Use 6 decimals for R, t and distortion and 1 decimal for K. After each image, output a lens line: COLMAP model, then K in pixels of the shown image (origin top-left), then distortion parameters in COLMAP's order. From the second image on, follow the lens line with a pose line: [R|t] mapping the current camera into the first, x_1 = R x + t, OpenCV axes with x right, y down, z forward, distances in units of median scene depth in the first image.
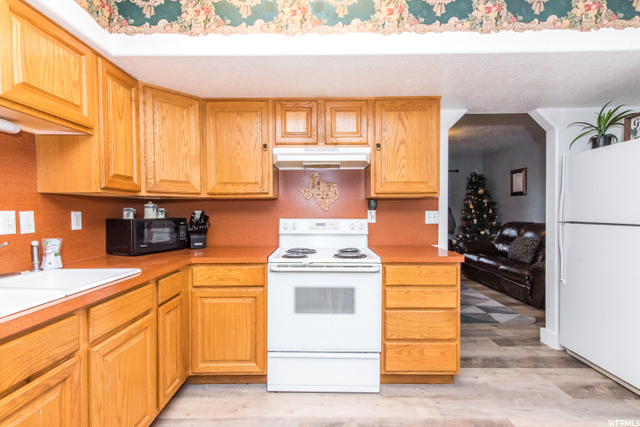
lens RADIAL K [[293.7, 0, 320.0], [0, 293.7, 213.5], [0, 0, 1]] dist [0.000629, 0.000121]
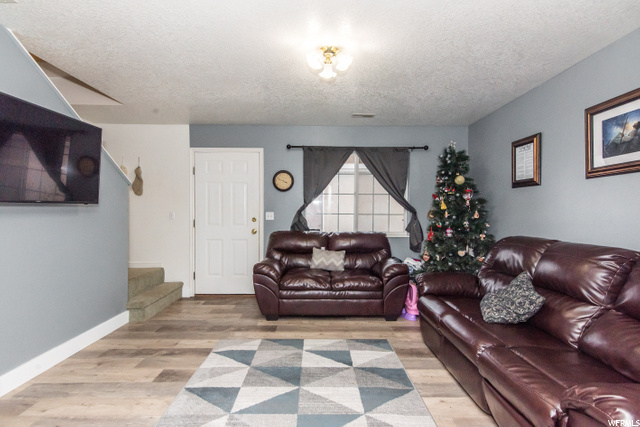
lens RADIAL K [[304.2, 0, 324.3], [0, 304.2, 213.1], [0, 0, 1]] dist [0.001111, 0.000140]
pose [[0.999829, 0.005442, 0.017670, 0.648545], [-0.005438, 0.999985, -0.000313, -0.022102], [-0.017672, 0.000217, 0.999844, 0.980736]]
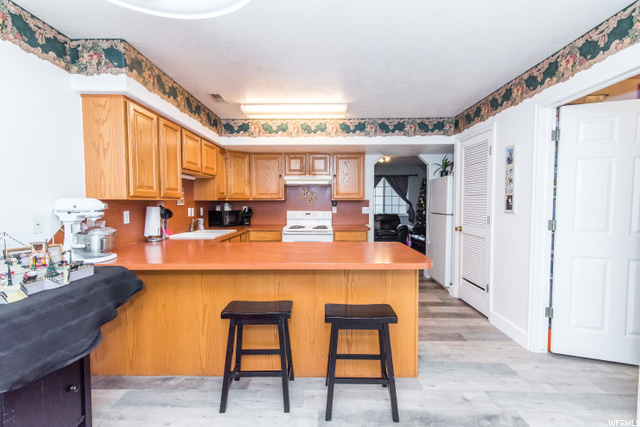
lens RADIAL K [[300.7, 0, 320.0], [0, 300.7, 213.5], [0, 0, 1]] dist [0.001292, 0.000338]
pose [[0.999970, 0.003070, -0.007174, 0.098083], [-0.002854, 0.999549, 0.029906, -0.025092], [0.007263, -0.029885, 0.999527, -1.012516]]
